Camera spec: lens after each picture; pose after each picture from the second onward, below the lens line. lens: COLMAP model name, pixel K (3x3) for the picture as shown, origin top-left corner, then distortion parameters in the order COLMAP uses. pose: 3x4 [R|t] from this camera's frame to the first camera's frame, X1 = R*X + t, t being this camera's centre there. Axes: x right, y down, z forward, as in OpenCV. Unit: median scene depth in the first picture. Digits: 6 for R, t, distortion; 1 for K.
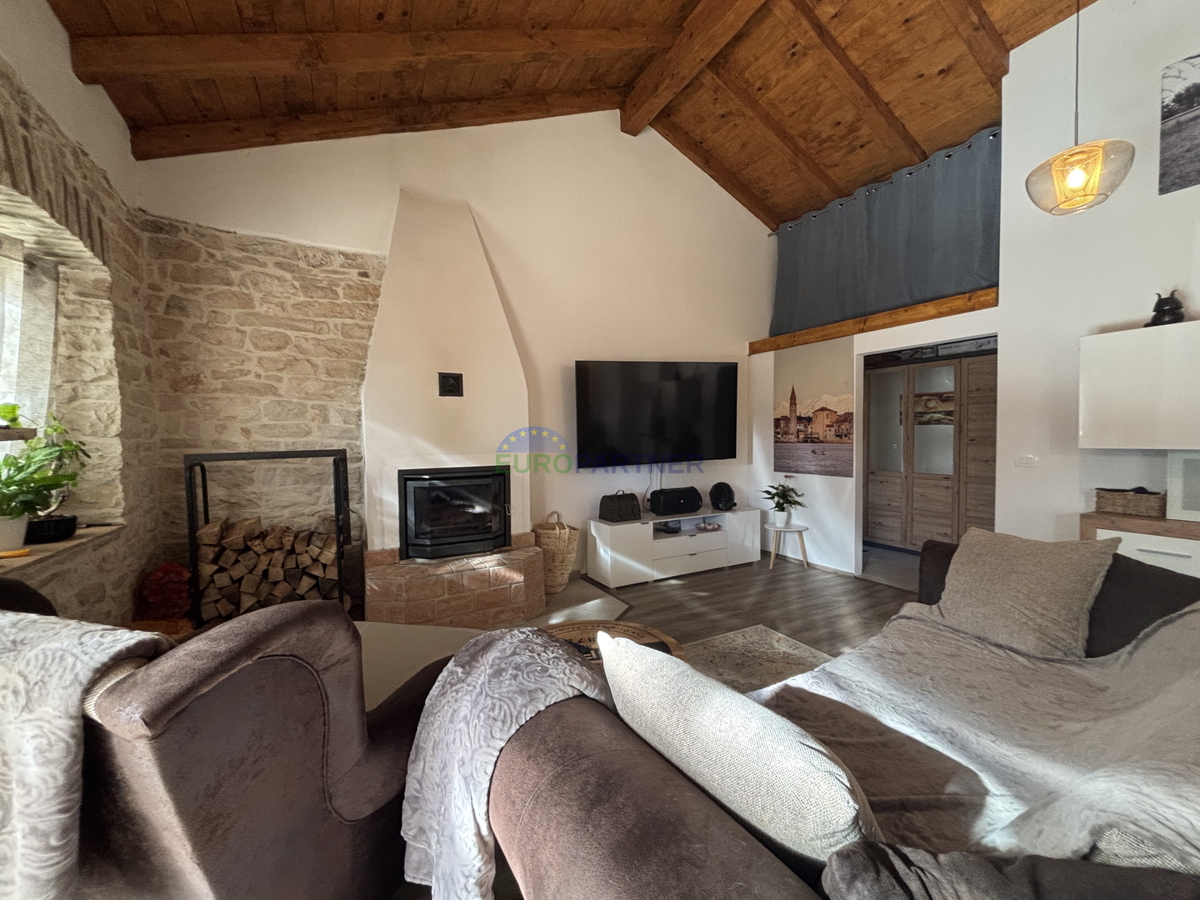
lens RADIAL K [[481.9, 0, 593.8], [0, 481.9, 454.6], [0, 0, 1]] dist [0.002176, -0.000339]
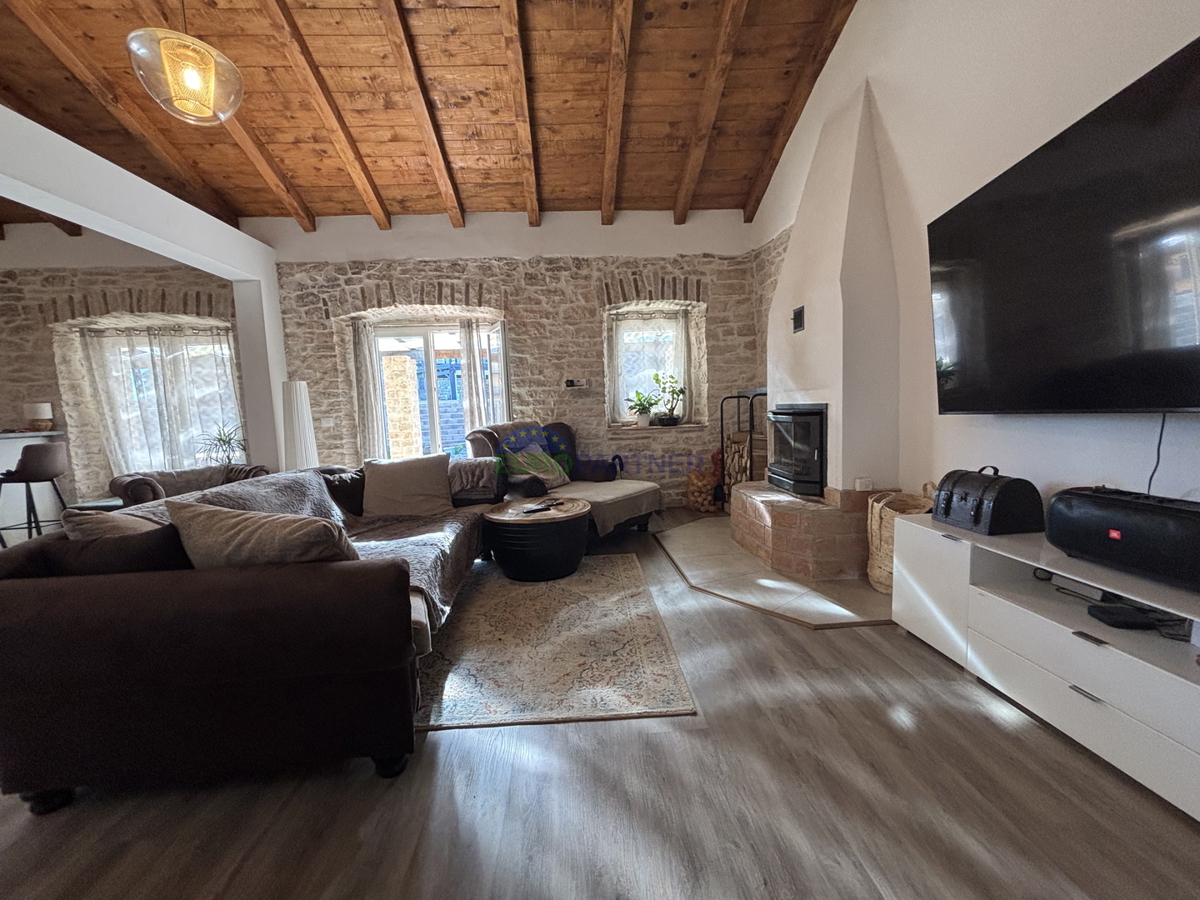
lens RADIAL K [[481.9, 0, 592.4], [0, 481.9, 449.4], [0, 0, 1]] dist [0.002176, -0.000339]
pose [[-0.444754, 0.108726, -0.889029, 0.667247], [0.009553, 0.993124, 0.116678, -0.000524], [0.895602, 0.043400, -0.442734, 0.889756]]
